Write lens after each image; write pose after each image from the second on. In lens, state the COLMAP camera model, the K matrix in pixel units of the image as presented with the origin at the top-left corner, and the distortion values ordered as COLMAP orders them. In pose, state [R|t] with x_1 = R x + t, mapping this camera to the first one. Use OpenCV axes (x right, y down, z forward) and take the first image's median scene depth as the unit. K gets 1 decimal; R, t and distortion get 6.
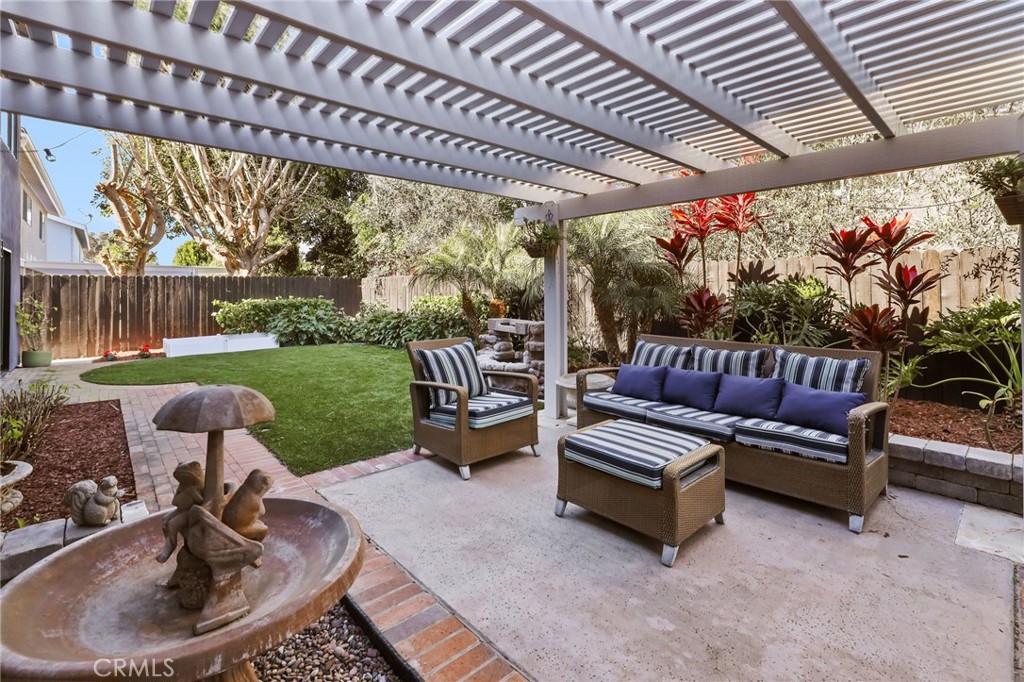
lens RADIAL K [[466.0, 0, 529.5], [0, 466.0, 286.7], [0, 0, 1]] dist [-0.028183, 0.009212]
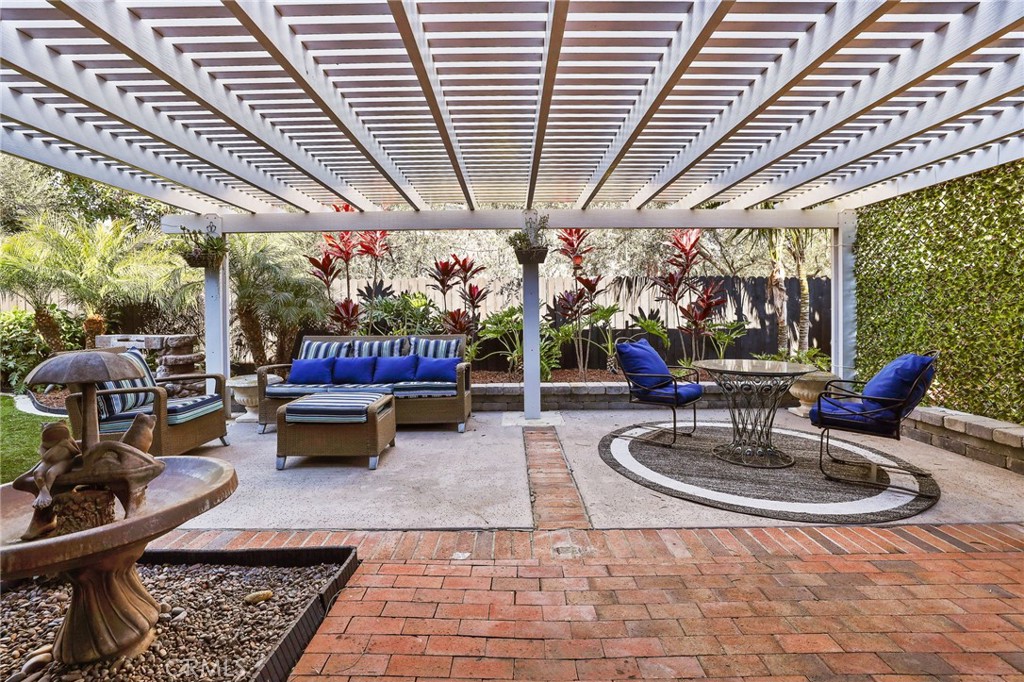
lens RADIAL K [[466.0, 0, 508.1], [0, 466.0, 339.8], [0, 0, 1]] dist [-0.028183, 0.009212]
pose [[0.681978, -0.047659, 0.729819, -0.334598], [0.004221, 0.998114, 0.061235, 0.048303], [-0.731361, -0.038681, 0.680893, -0.250069]]
